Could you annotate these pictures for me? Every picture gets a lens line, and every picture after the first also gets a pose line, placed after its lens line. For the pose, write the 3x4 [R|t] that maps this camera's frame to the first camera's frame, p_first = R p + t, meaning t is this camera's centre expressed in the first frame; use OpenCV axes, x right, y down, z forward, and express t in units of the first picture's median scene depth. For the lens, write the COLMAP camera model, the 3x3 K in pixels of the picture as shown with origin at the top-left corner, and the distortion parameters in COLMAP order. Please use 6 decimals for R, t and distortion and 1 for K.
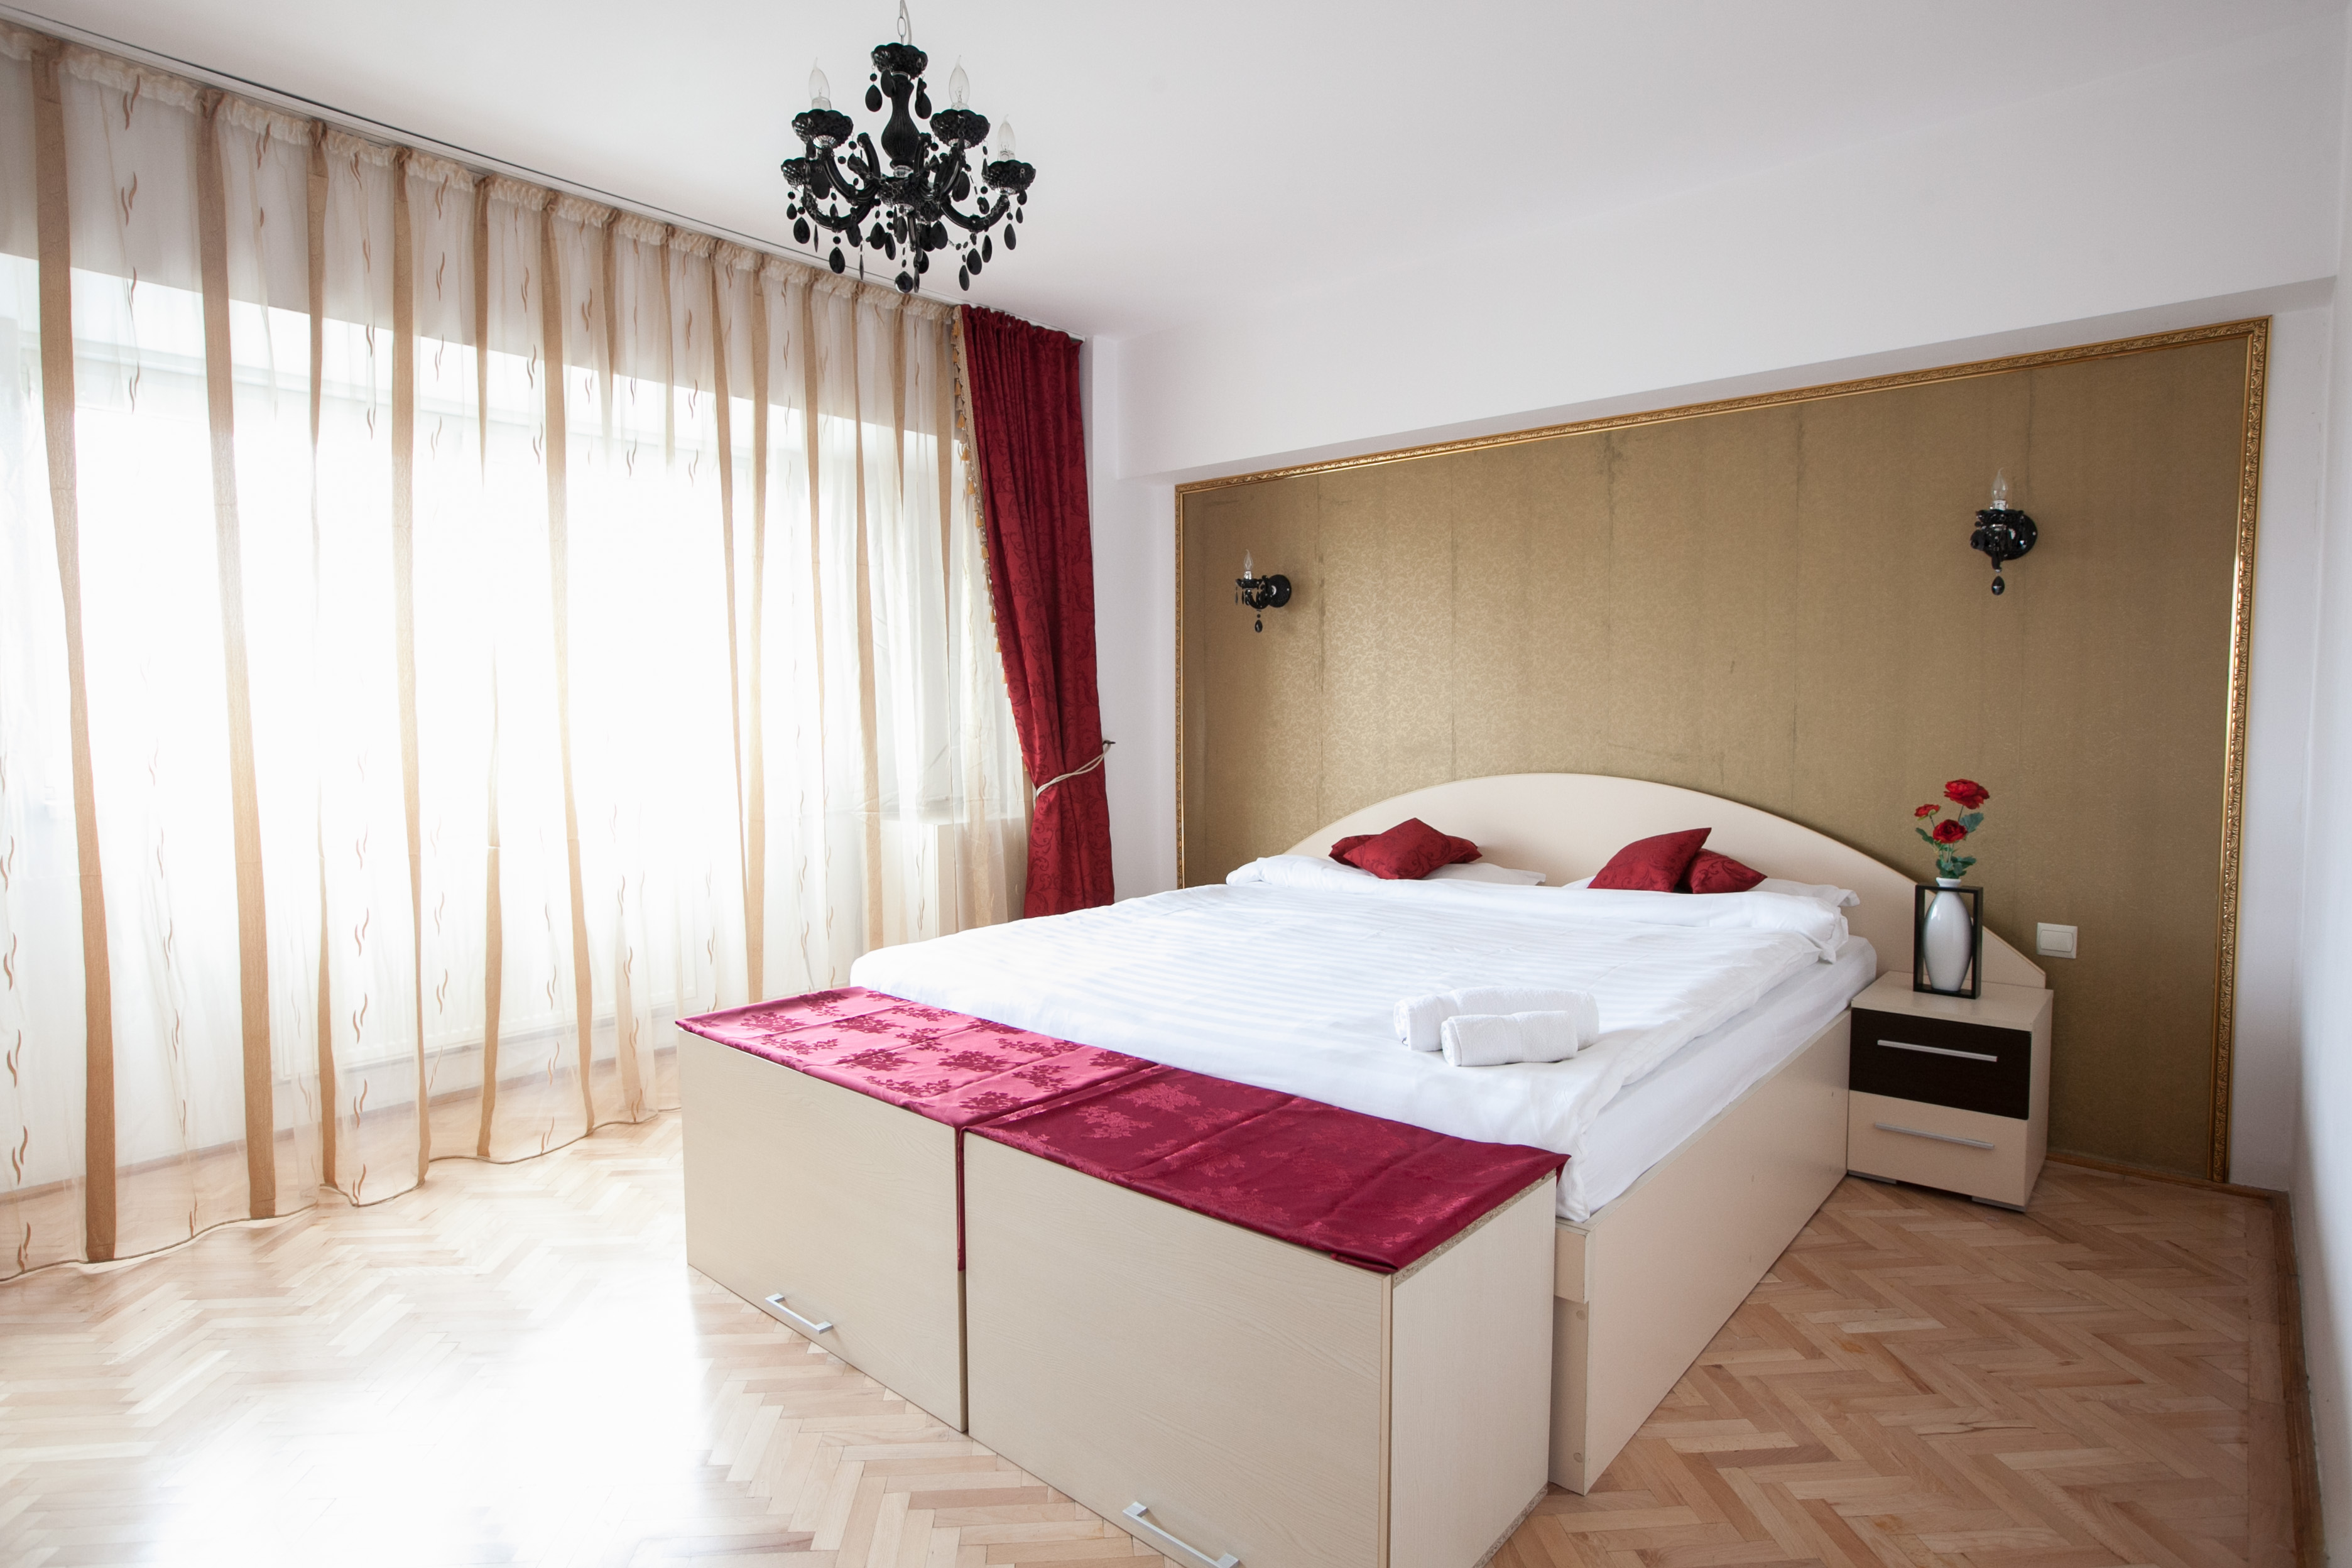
lens RADIAL K [[1200.1, 0, 1176.0], [0, 1200.1, 784.0], [0, 0, 1]] dist [-0.054242, 0.027269]
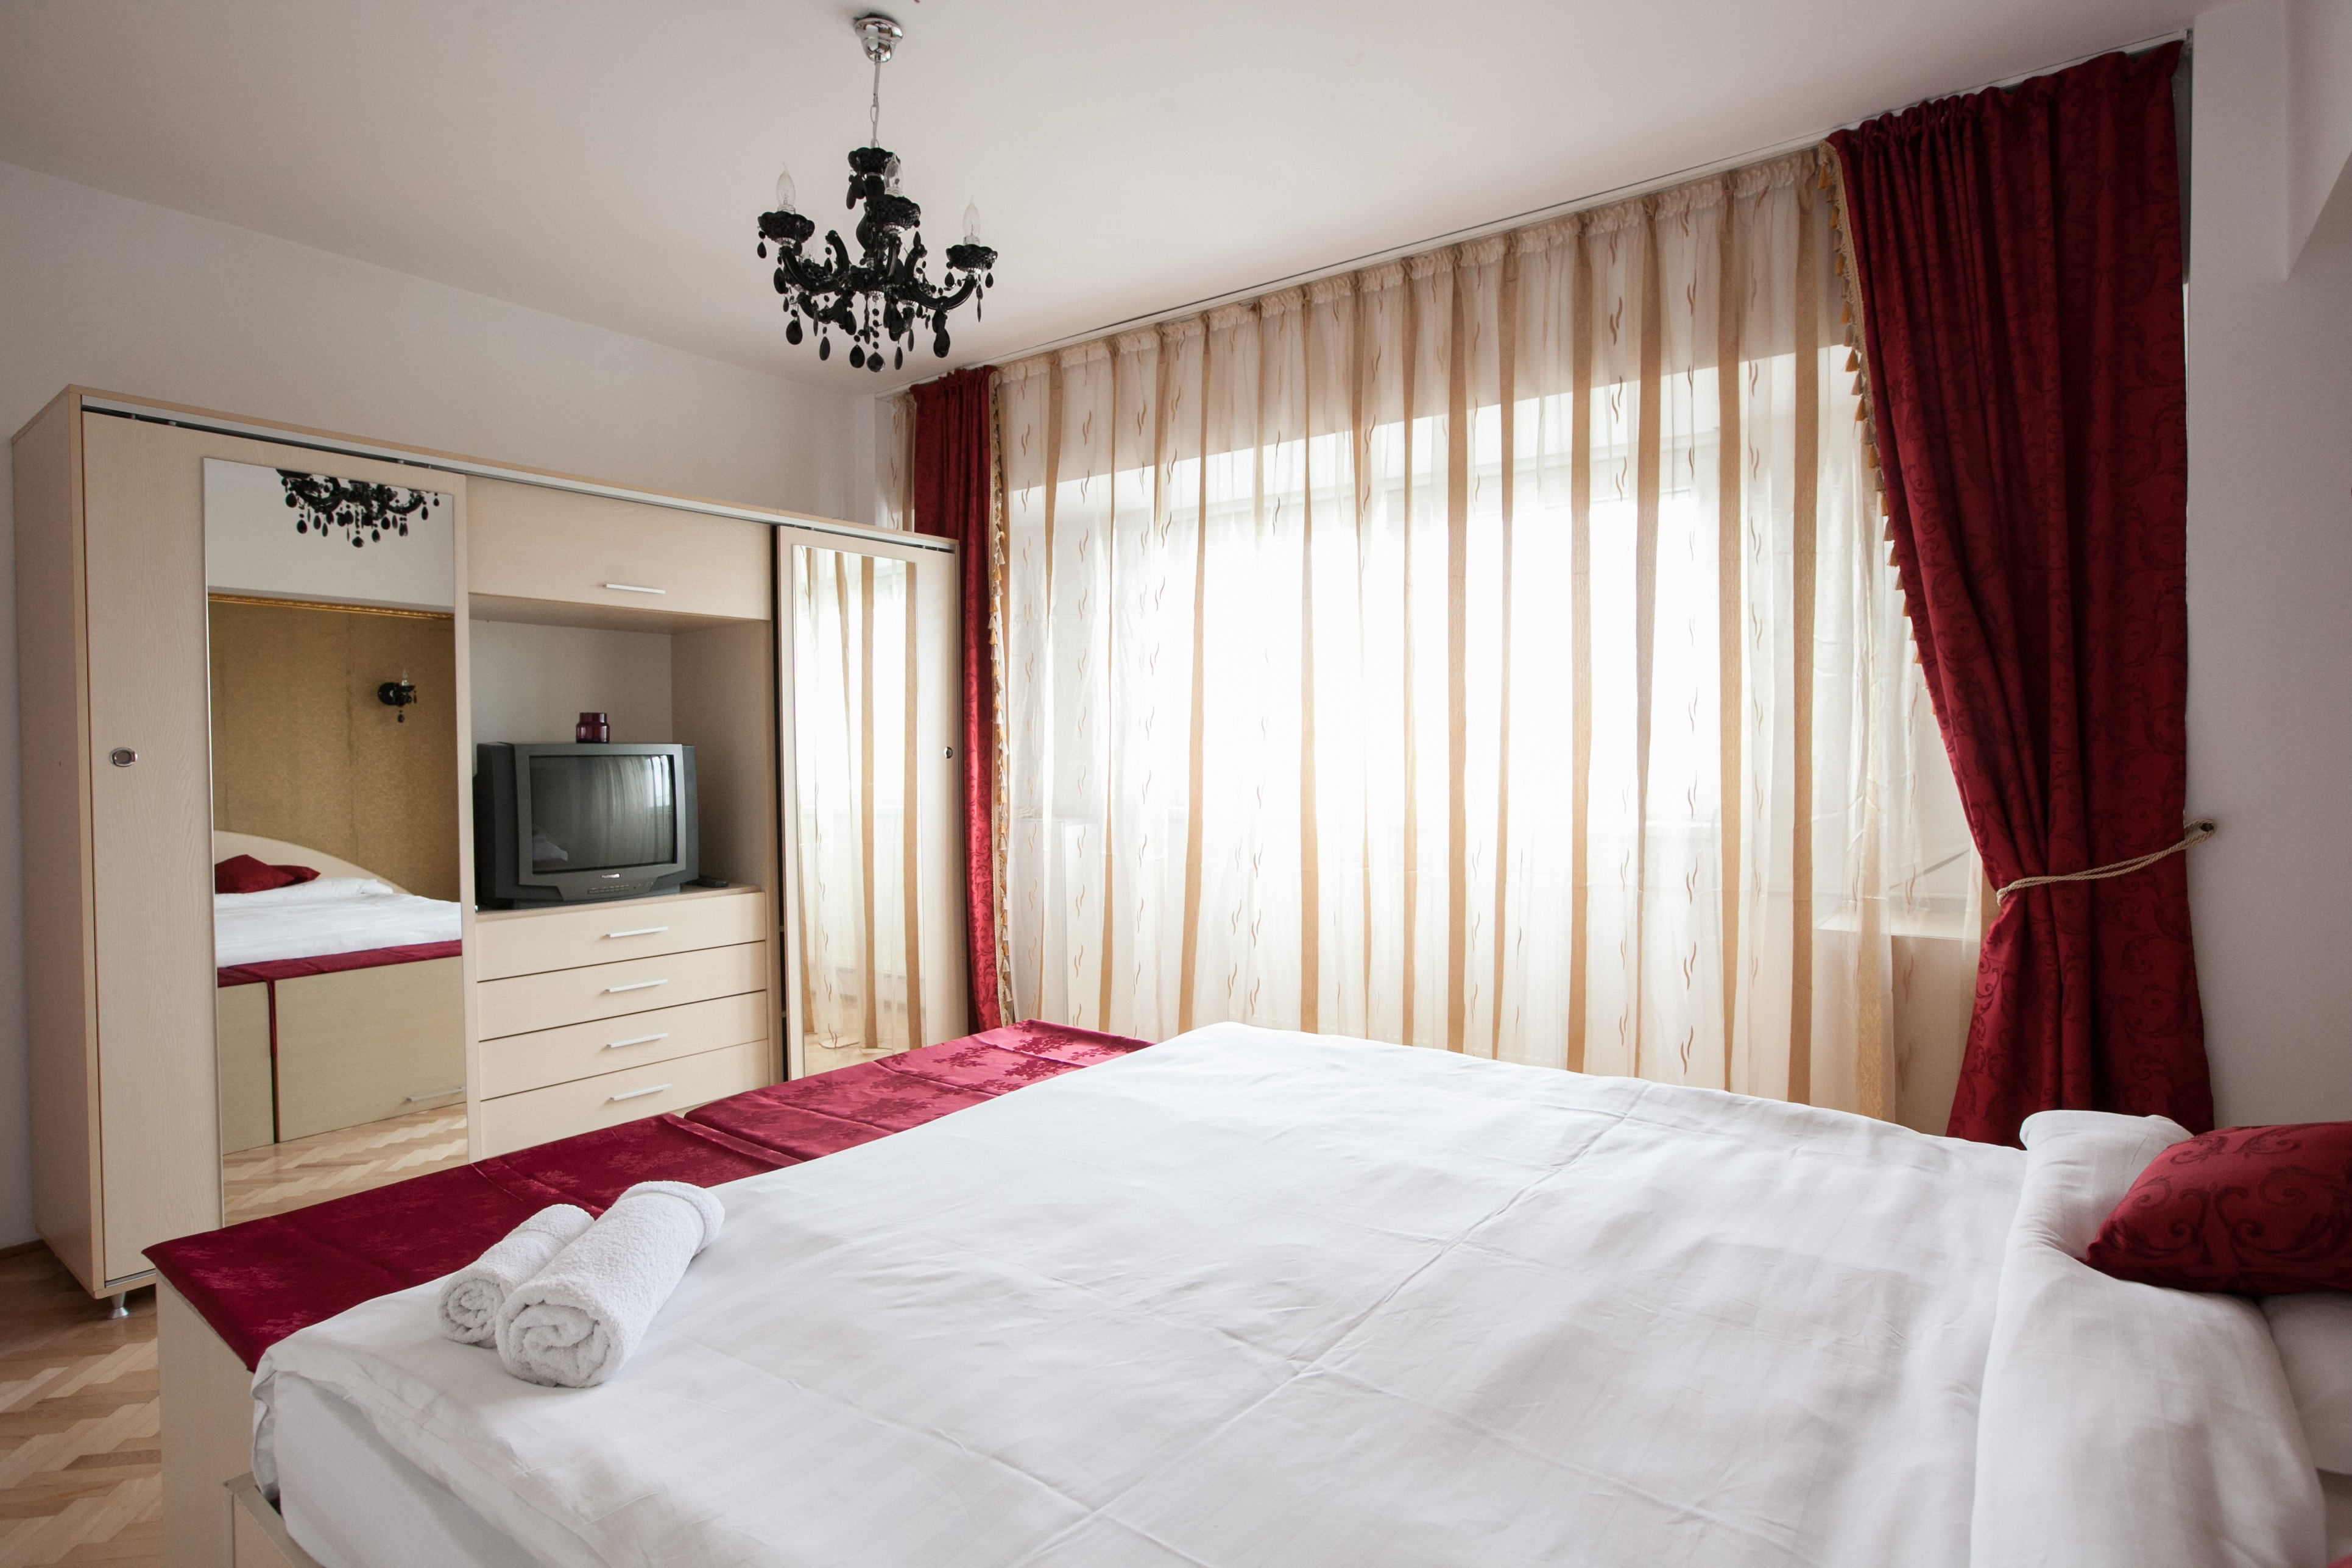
lens RADIAL K [[1200.1, 0, 1176.0], [0, 1200.1, 784.0], [0, 0, 1]] dist [-0.054242, 0.027269]
pose [[0.077123, 0.042063, -0.996134, 0.547409], [-0.058076, 0.997603, 0.037628, -0.061955], [0.995329, 0.054950, 0.079381, 0.737685]]
